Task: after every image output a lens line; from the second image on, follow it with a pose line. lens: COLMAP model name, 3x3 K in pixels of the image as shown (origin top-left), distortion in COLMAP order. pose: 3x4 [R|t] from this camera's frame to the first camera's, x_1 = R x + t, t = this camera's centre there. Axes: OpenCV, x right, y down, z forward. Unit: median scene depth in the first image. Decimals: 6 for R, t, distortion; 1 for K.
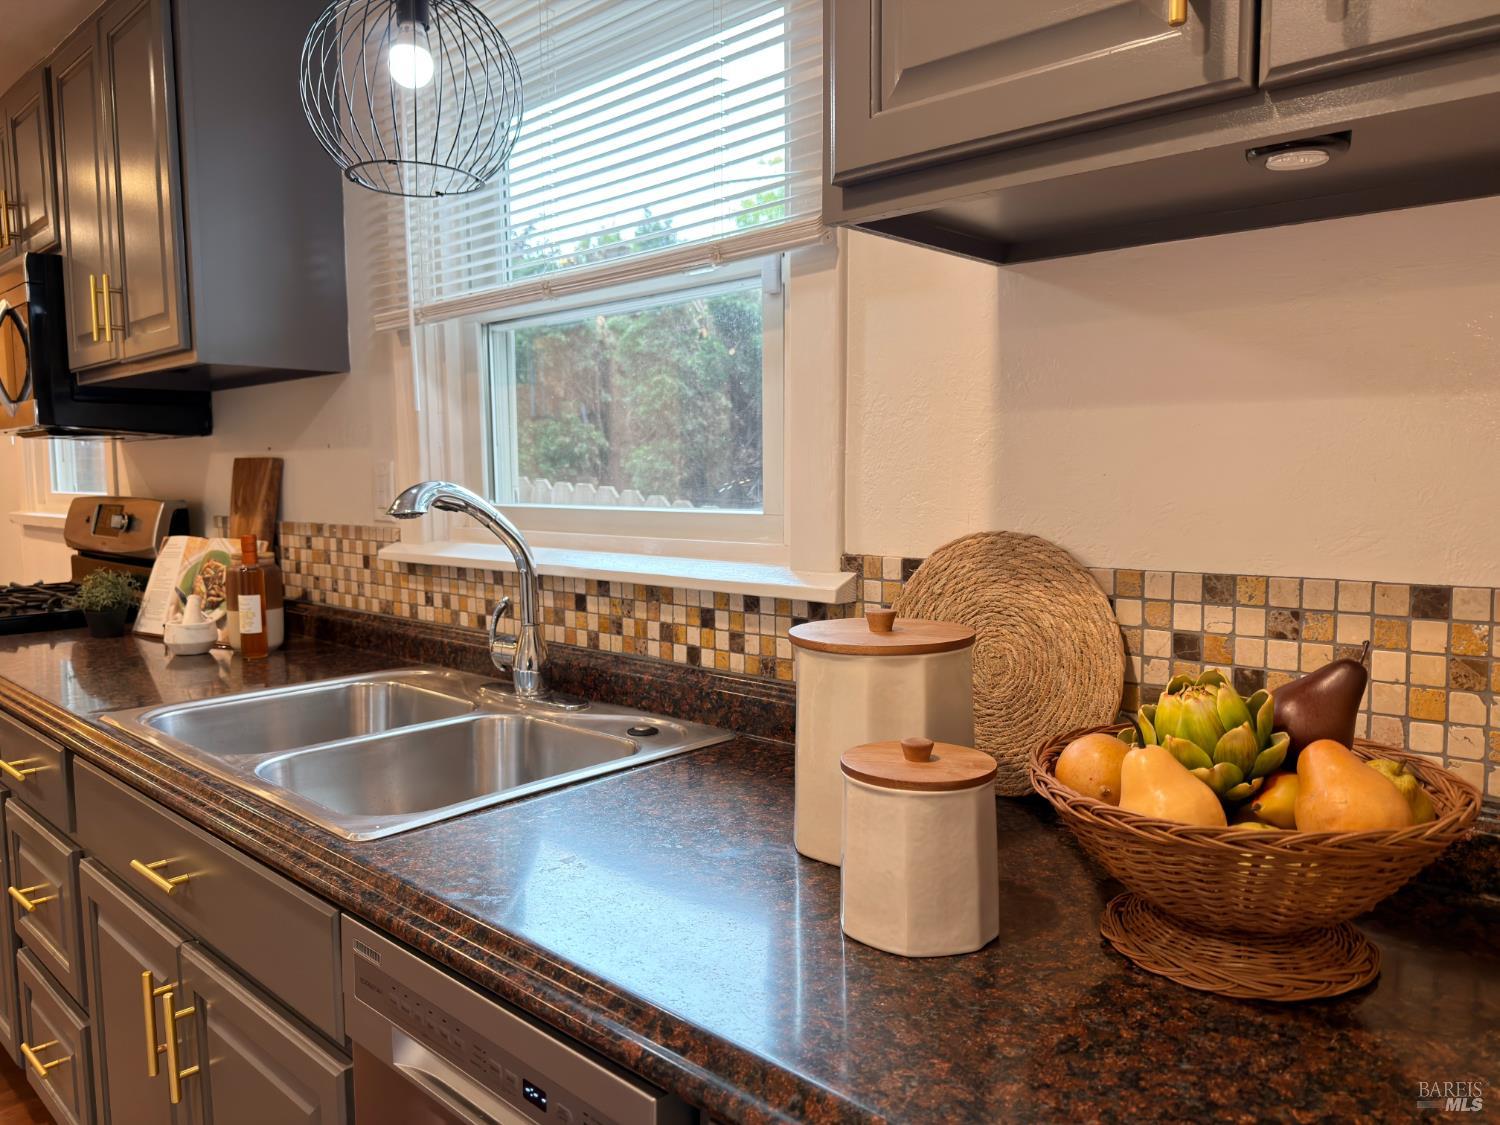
lens RADIAL K [[1060.2, 0, 746.5], [0, 1060.2, 575.3], [0, 0, 1]] dist [0.053798, -0.061827]
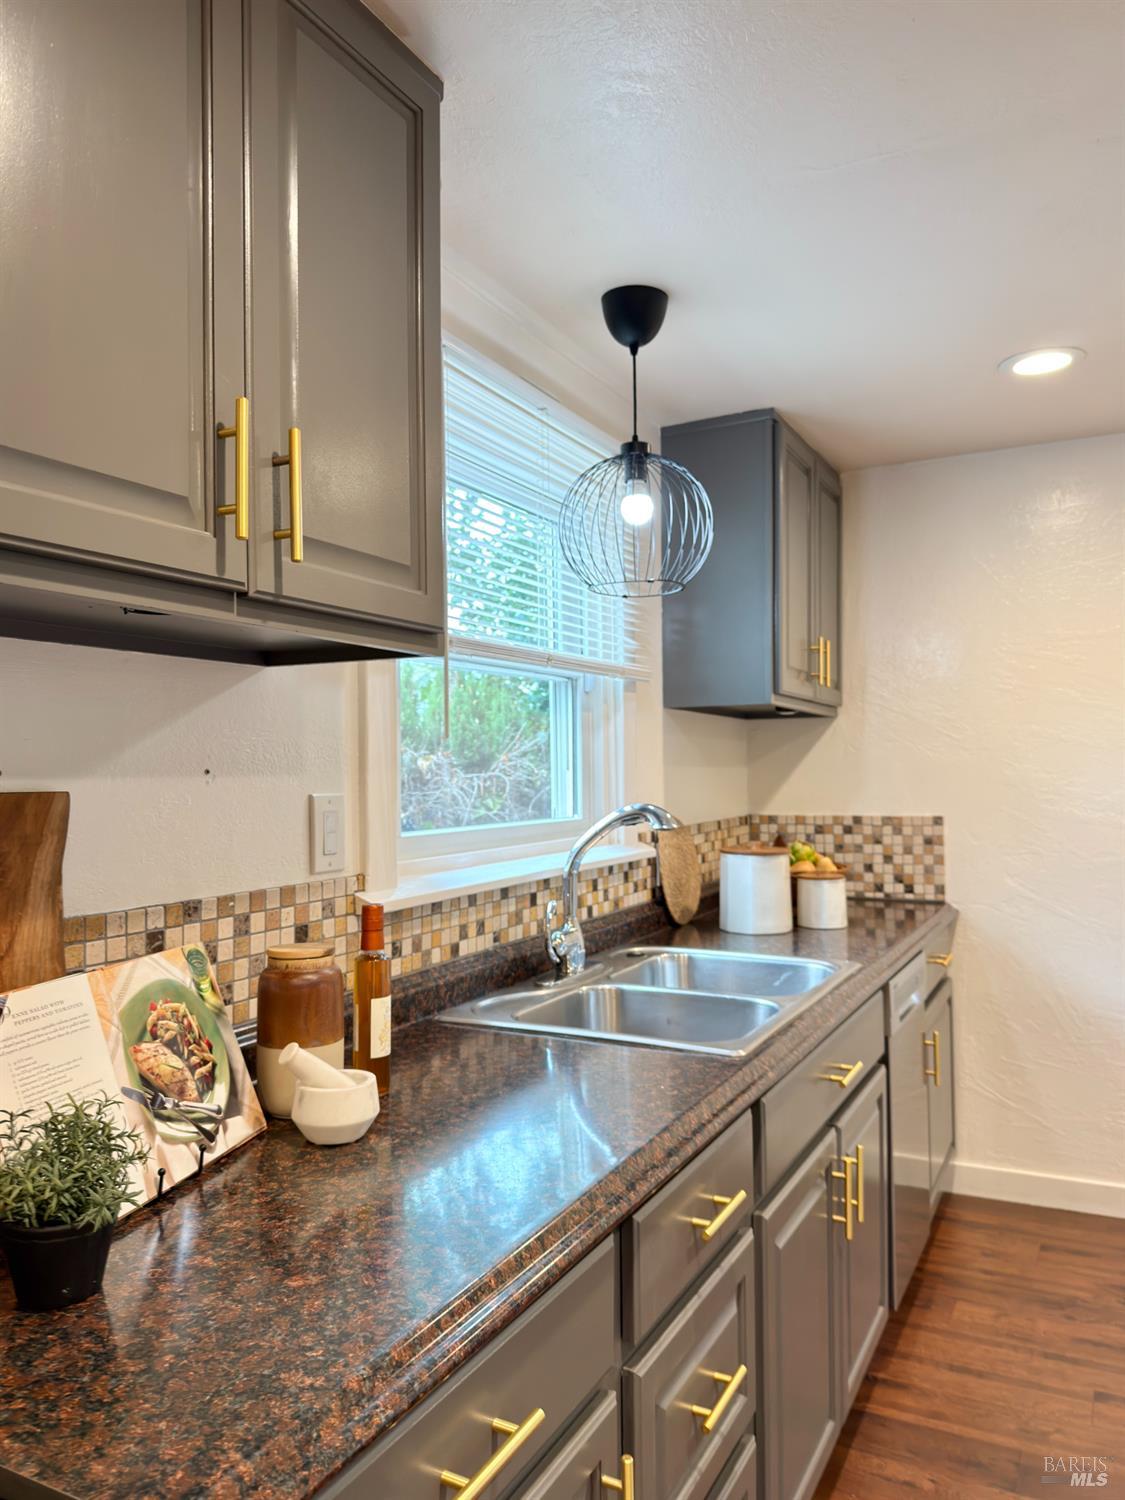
lens RADIAL K [[1060.2, 0, 550.2], [0, 1060.2, 757.1], [0, 0, 1]] dist [0.053798, -0.061827]
pose [[-0.258645, 0.022947, 0.965700, -1.244308], [0.108197, 0.994115, 0.005357, -0.132866], [-0.959894, 0.105871, -0.259606, 1.157389]]
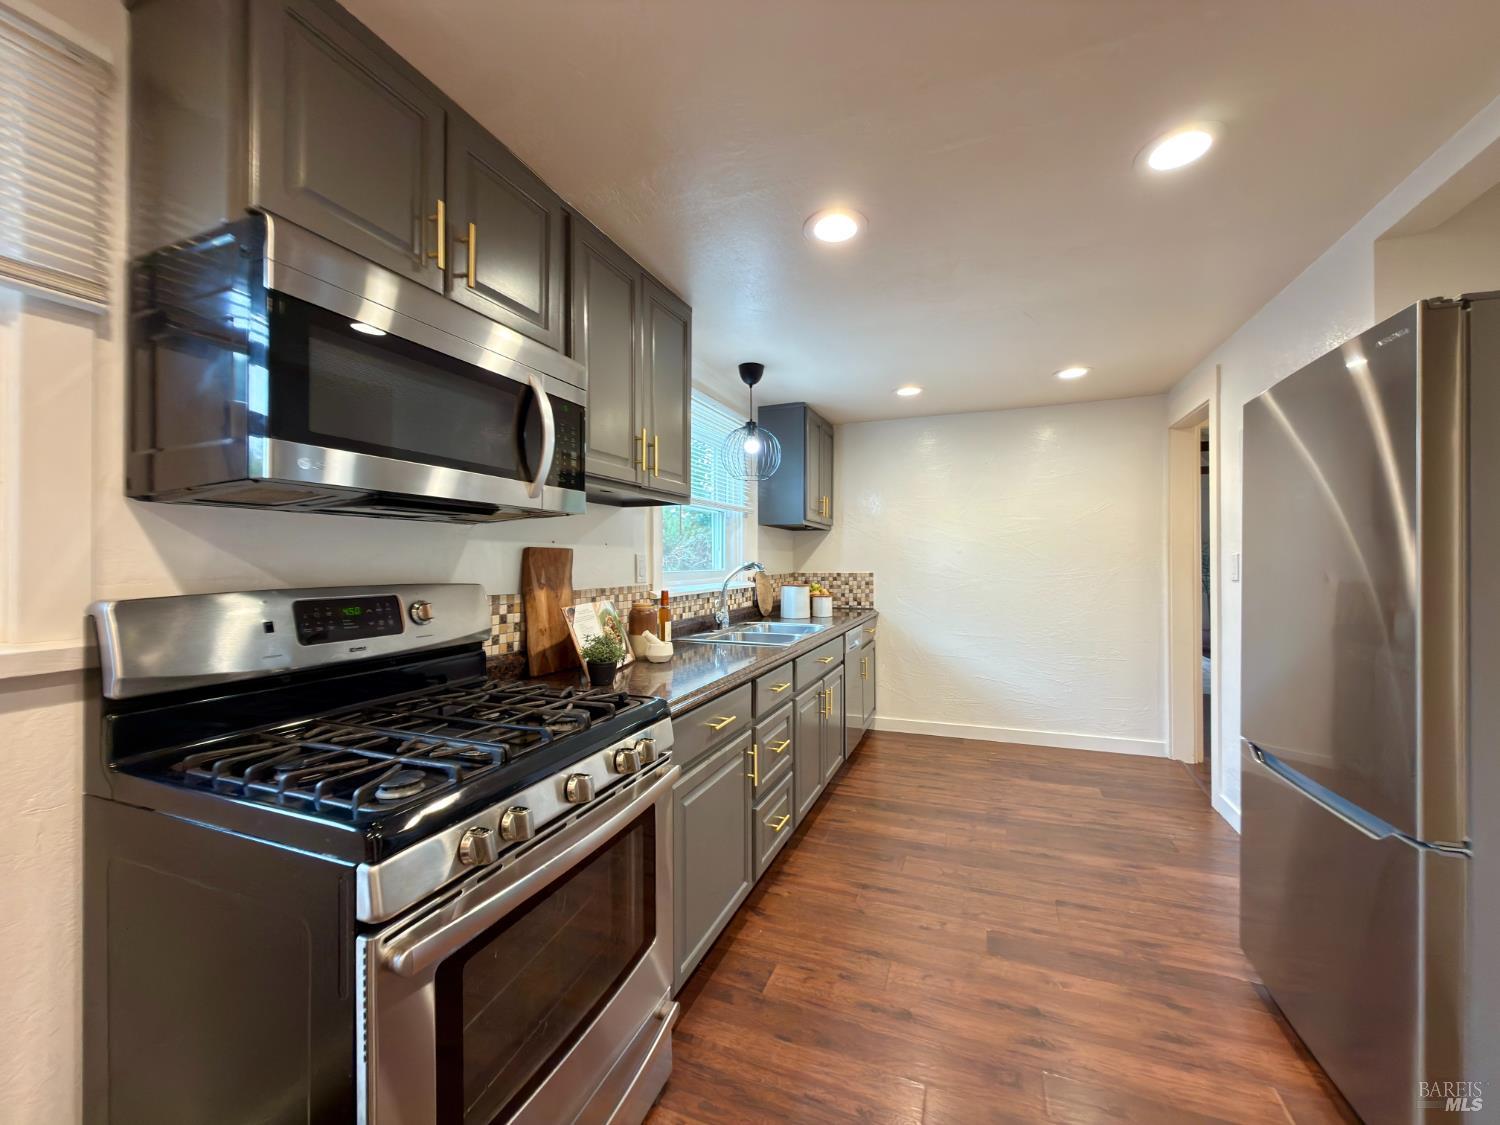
lens RADIAL K [[595.8, 0, 752.3], [0, 595.8, 558.6], [0, 0, 1]] dist [-0.007045, 0.000670]
pose [[-0.368409, 0.011862, 0.929588, -1.675540], [0.096984, 0.994953, 0.025740, -0.118141], [-0.924591, 0.099638, -0.367700, 1.365437]]
